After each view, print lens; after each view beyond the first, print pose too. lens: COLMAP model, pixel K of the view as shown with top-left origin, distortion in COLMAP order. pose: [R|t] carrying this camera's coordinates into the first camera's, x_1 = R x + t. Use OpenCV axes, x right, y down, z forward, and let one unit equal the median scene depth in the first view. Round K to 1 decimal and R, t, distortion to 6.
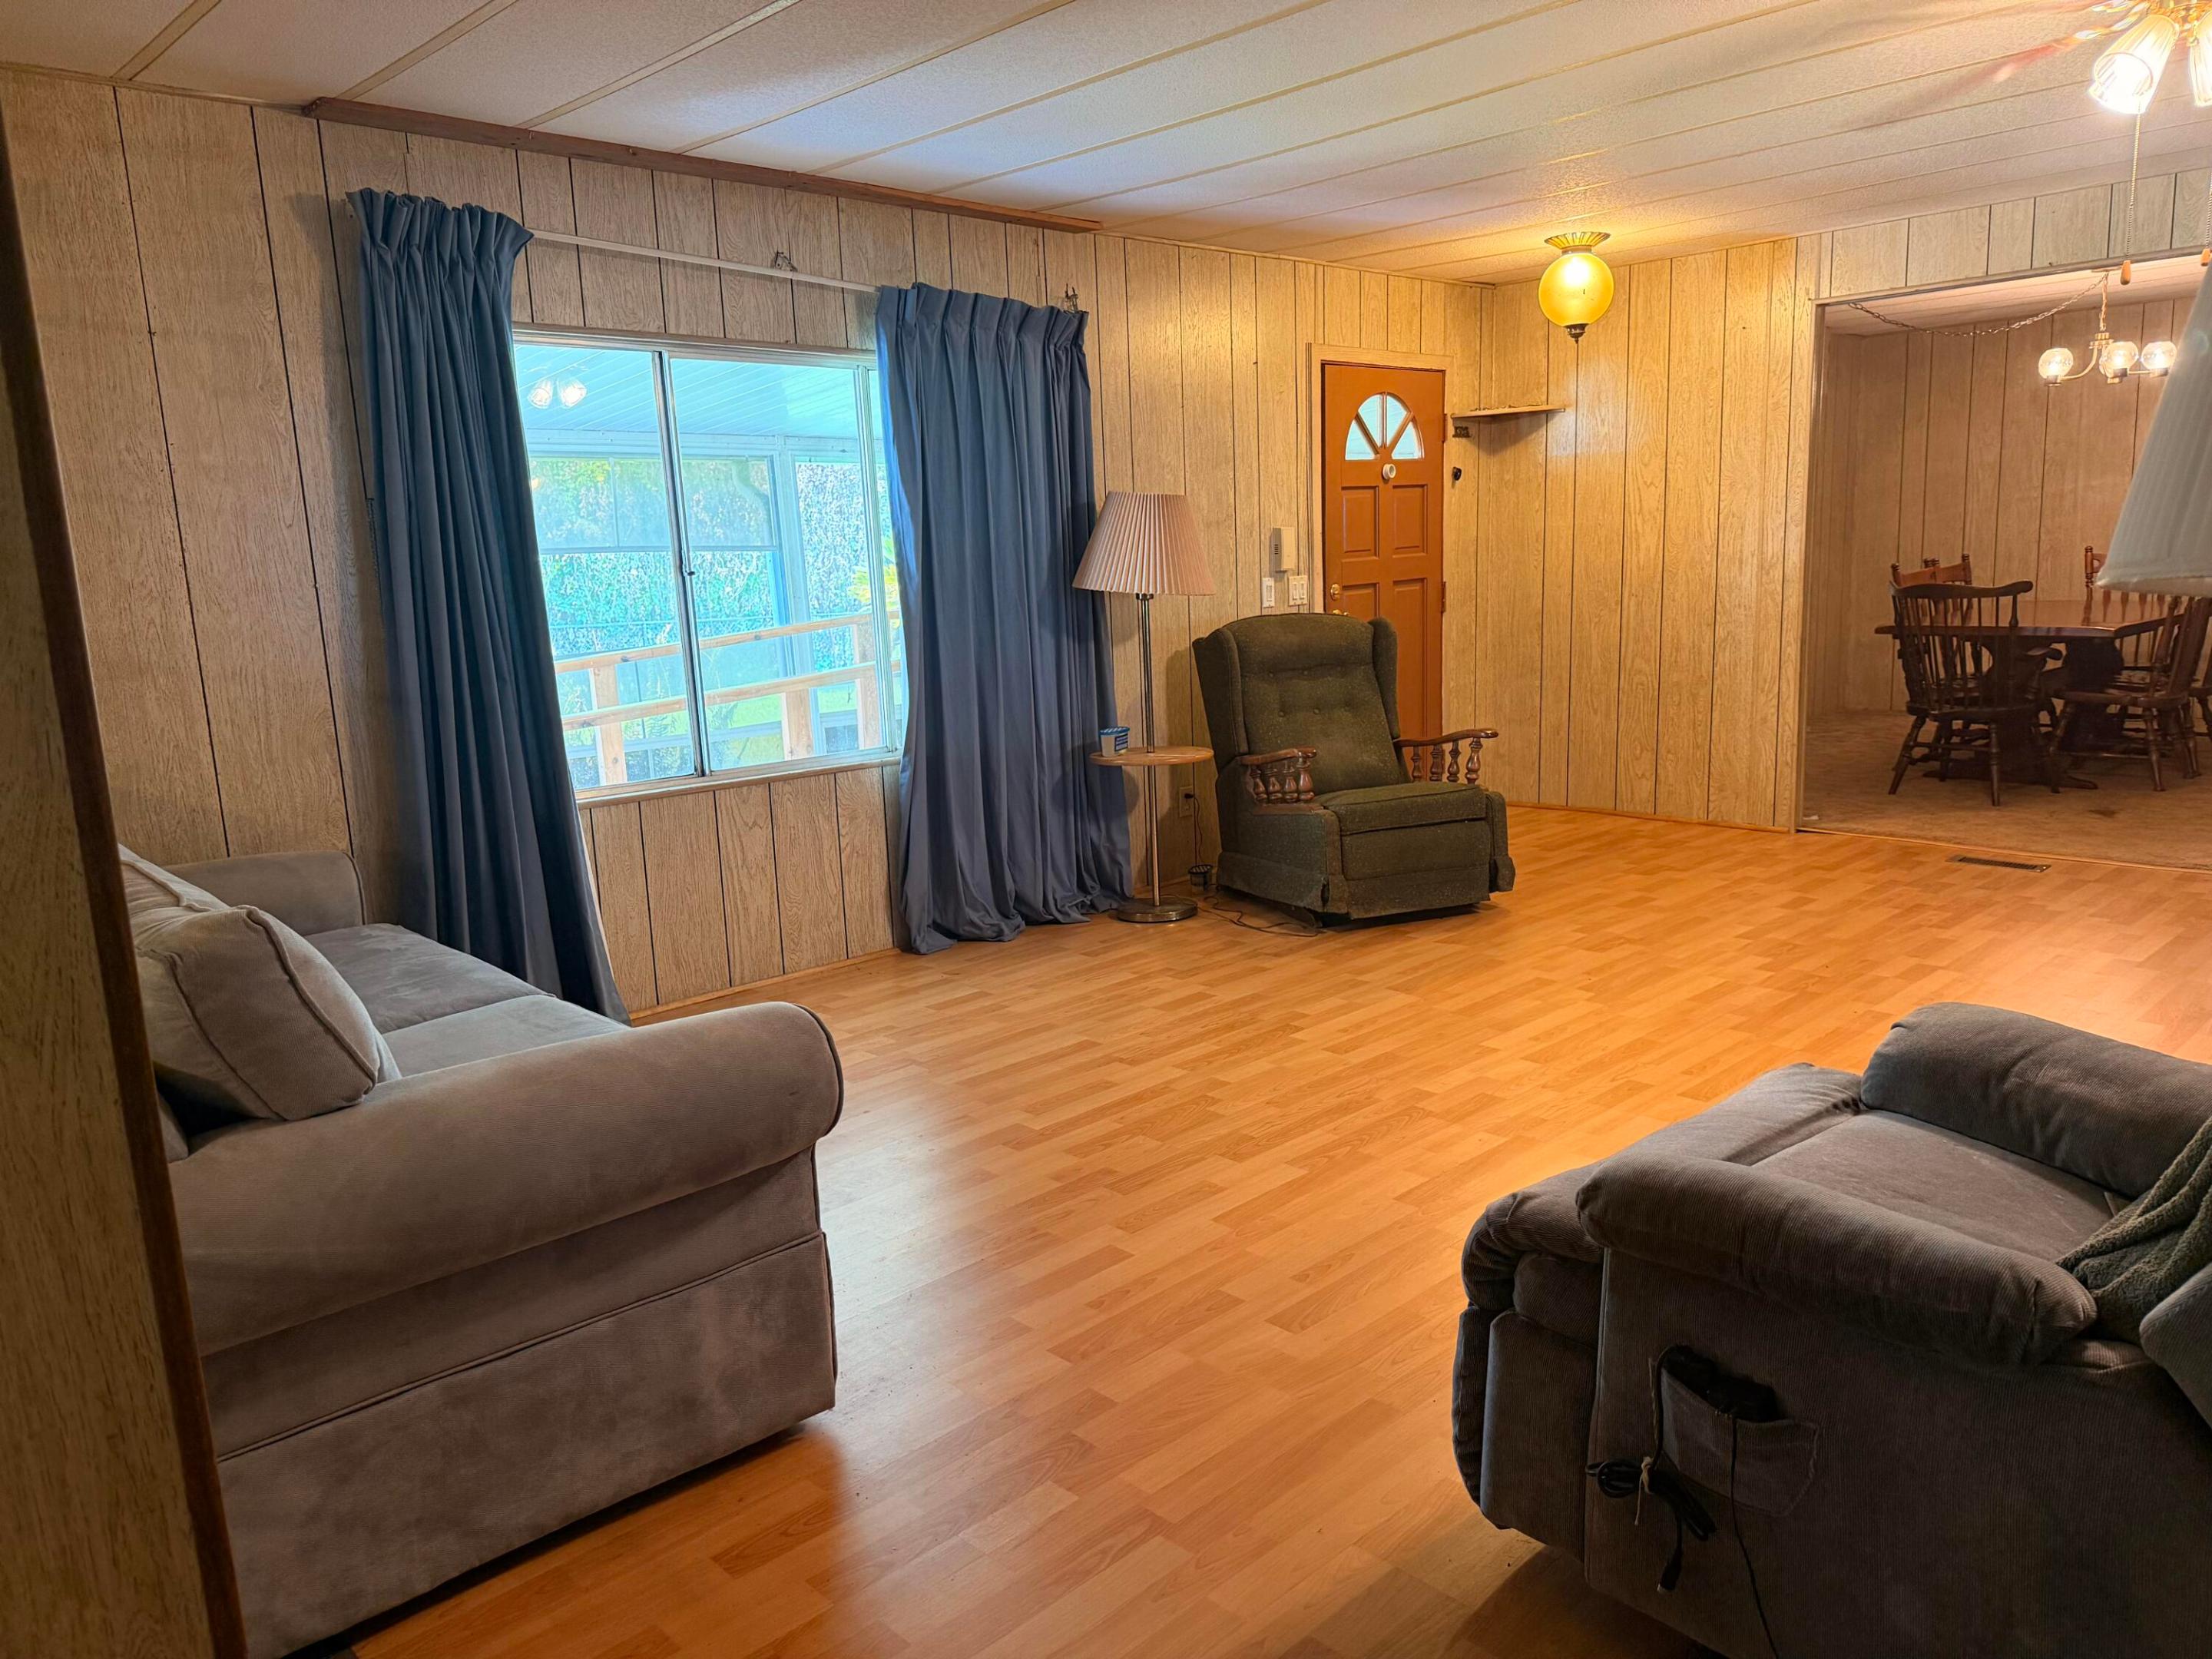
lens RADIAL K [[1571.2, 0, 1106.0], [0, 1571.2, 829.5], [0, 0, 1]] dist [0.133380, -0.157770]
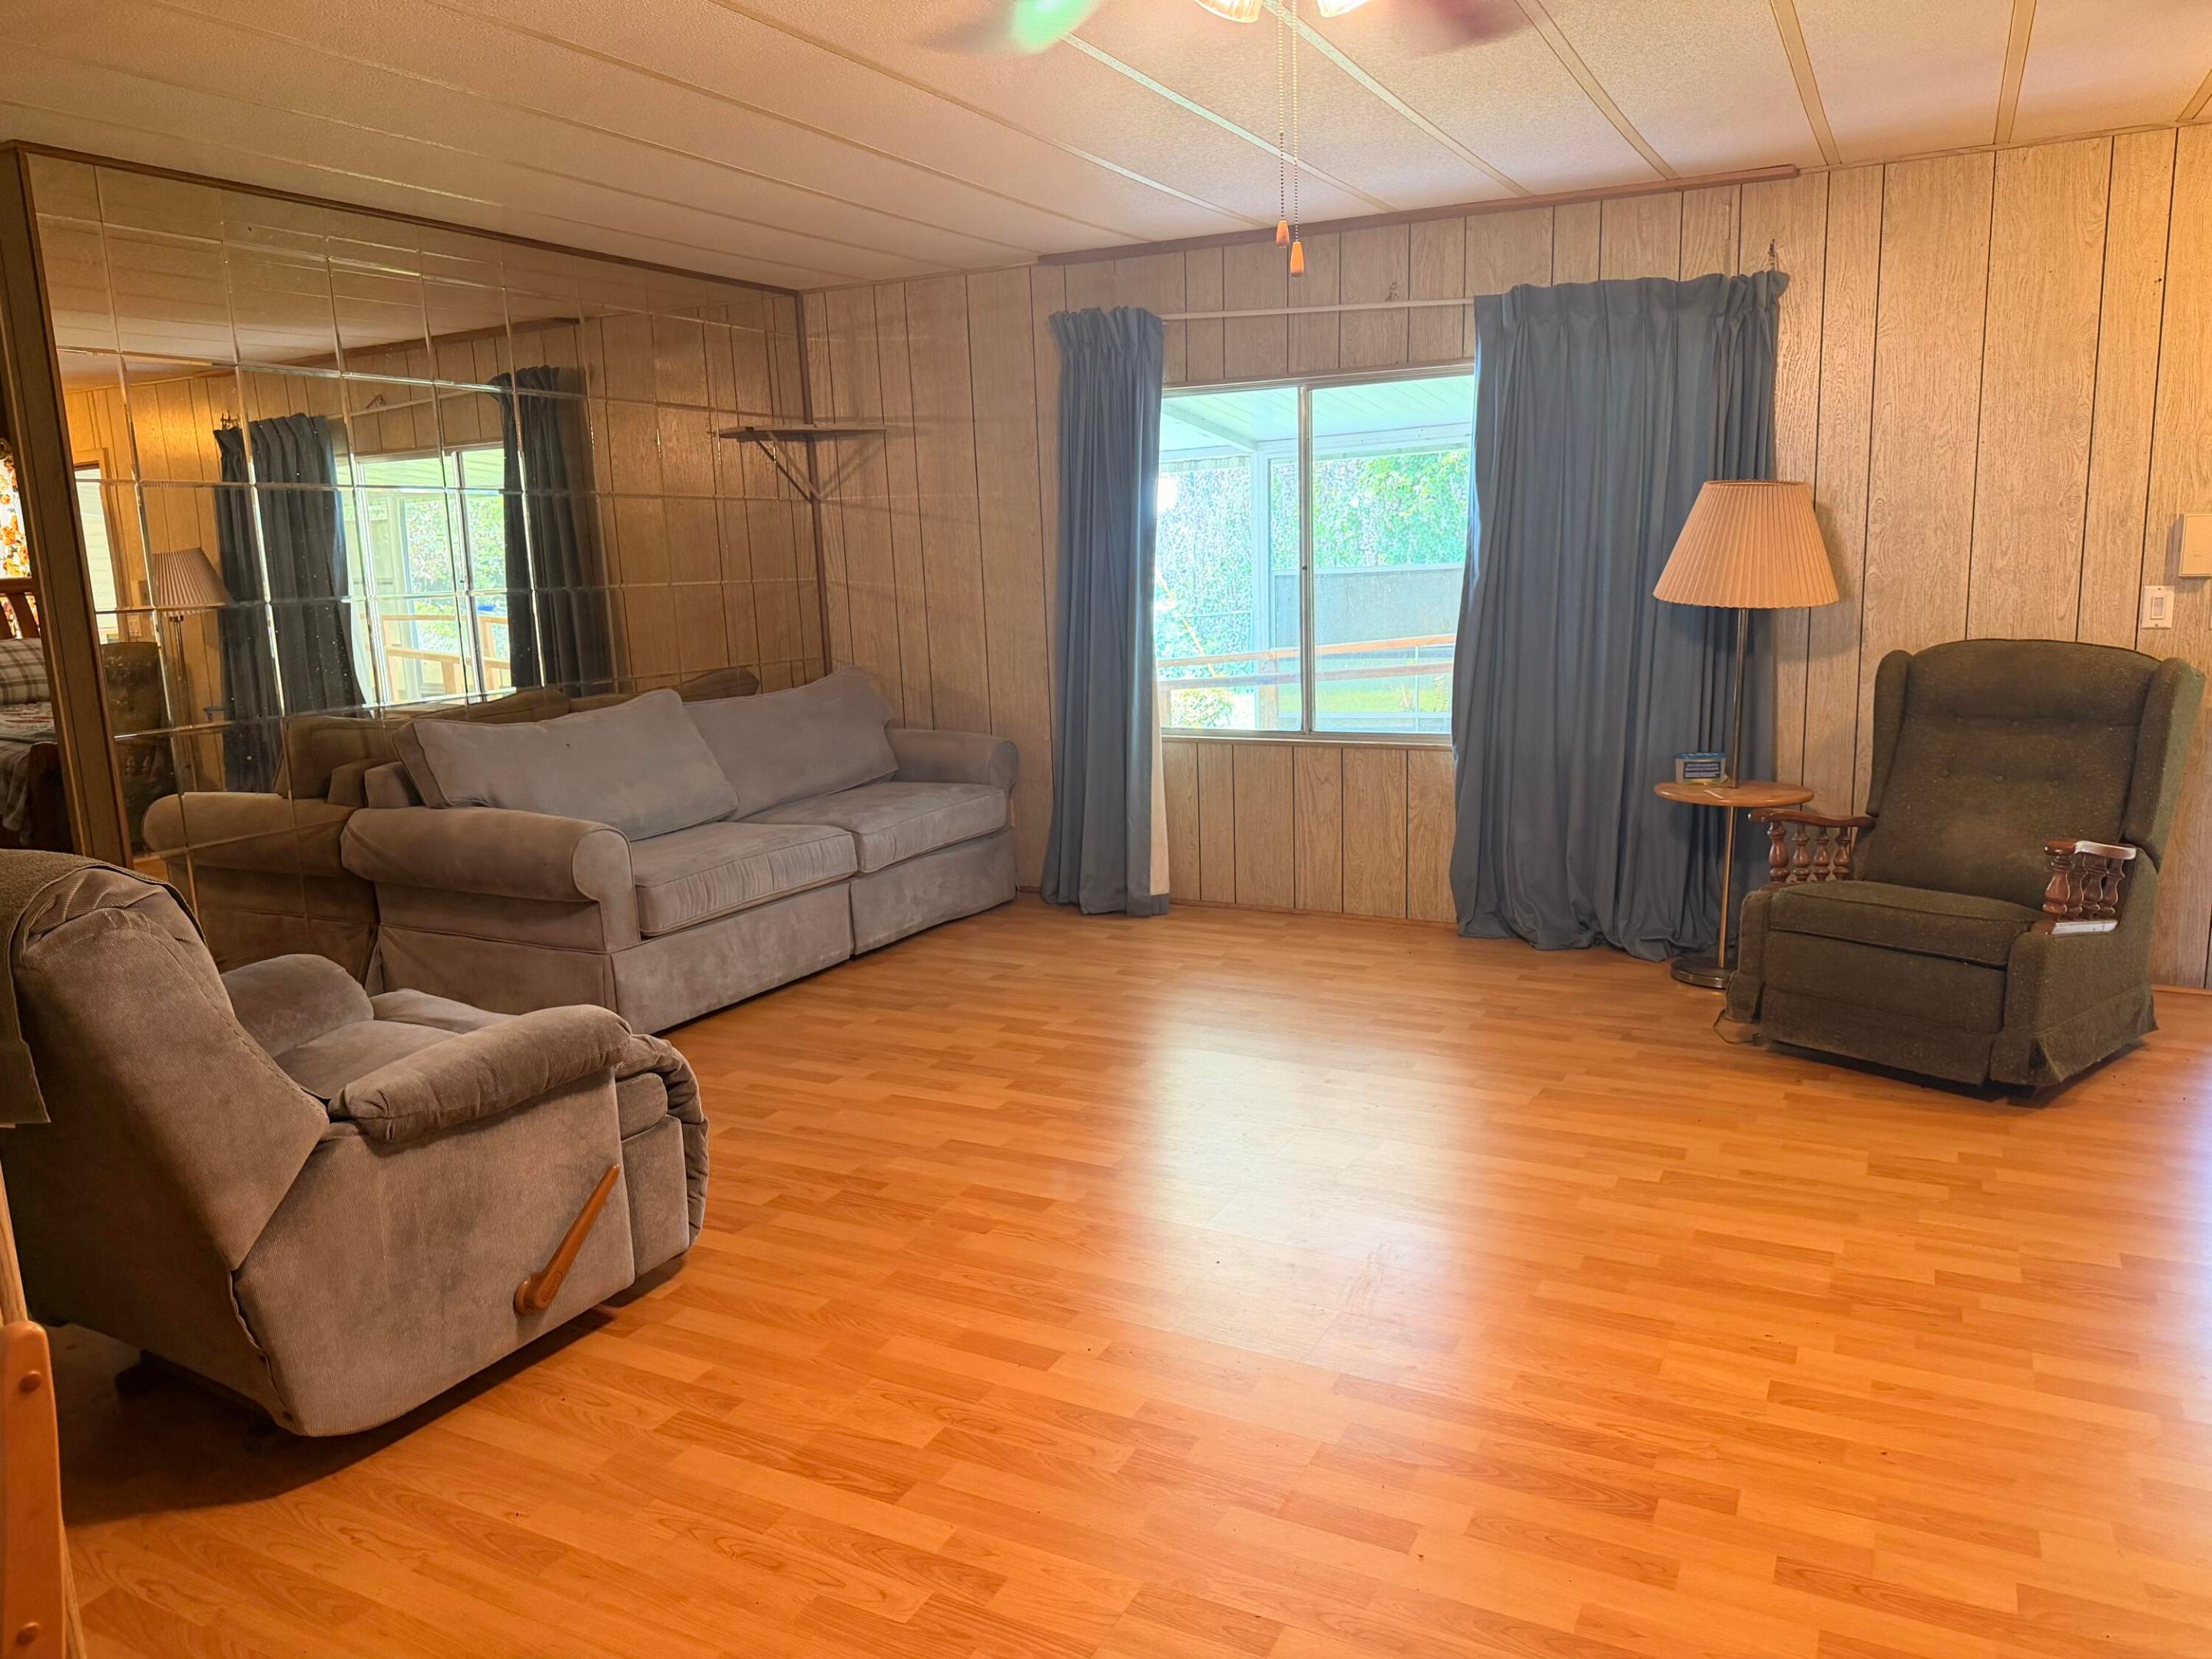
lens RADIAL K [[1571.2, 0, 1106.0], [0, 1571.2, 829.5], [0, 0, 1]] dist [0.133380, -0.157770]
pose [[0.319514, 0.199467, -0.926350, 0.821797], [-0.150562, 0.975861, 0.158197, -0.128642], [0.935544, 0.088927, 0.341834, 0.442624]]
